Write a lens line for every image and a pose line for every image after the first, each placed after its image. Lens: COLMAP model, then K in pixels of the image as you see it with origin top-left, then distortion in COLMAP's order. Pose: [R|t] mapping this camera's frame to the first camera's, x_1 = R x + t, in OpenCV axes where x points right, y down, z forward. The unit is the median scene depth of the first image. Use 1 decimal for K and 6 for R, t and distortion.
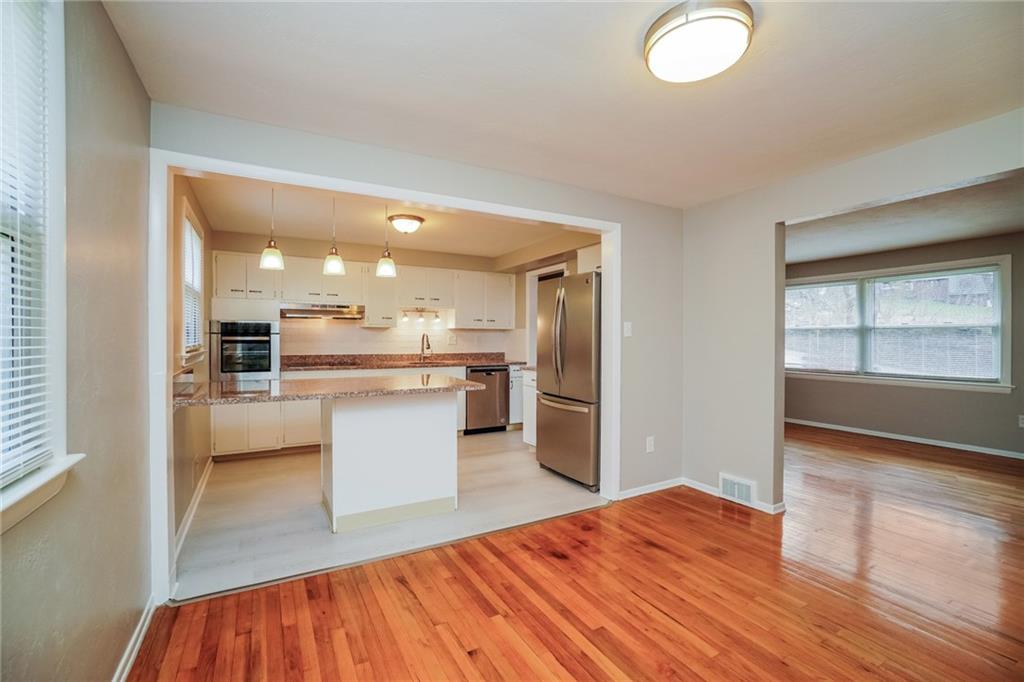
lens RADIAL K [[451.0, 0, 512.4], [0, 451.0, 335.9], [0, 0, 1]] dist [-0.037962, 0.009572]
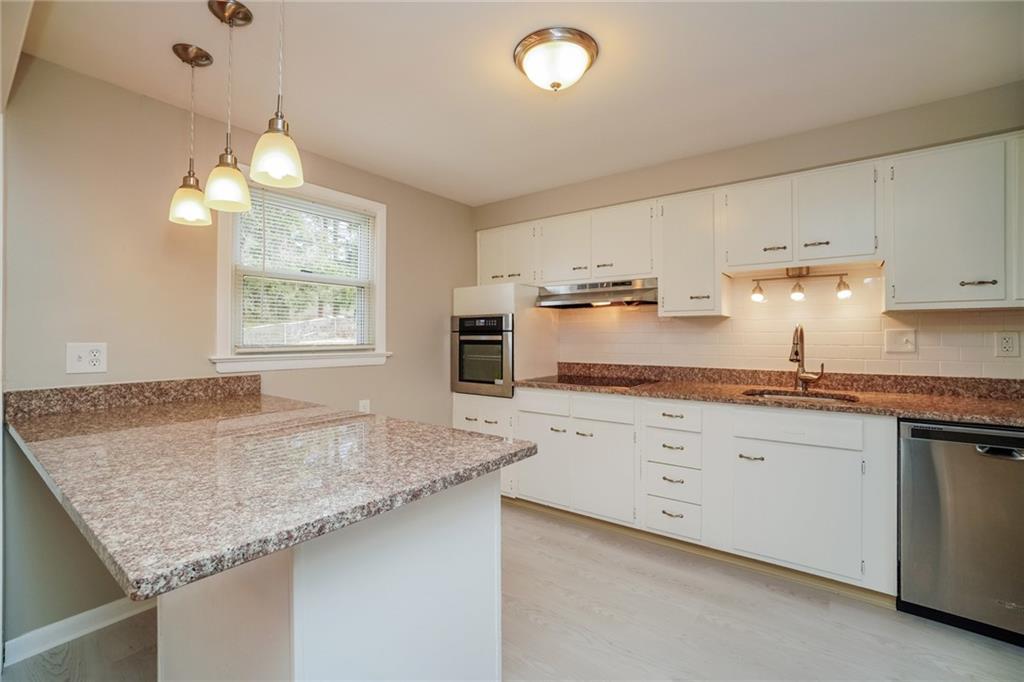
lens RADIAL K [[451.0, 0, 514.6], [0, 451.0, 335.7], [0, 0, 1]] dist [-0.037962, 0.009572]
pose [[0.396224, -0.008906, -0.918111, 0.115663], [0.004206, 0.999960, -0.007884, 0.007490], [0.918144, -0.000738, 0.396245, 0.722850]]
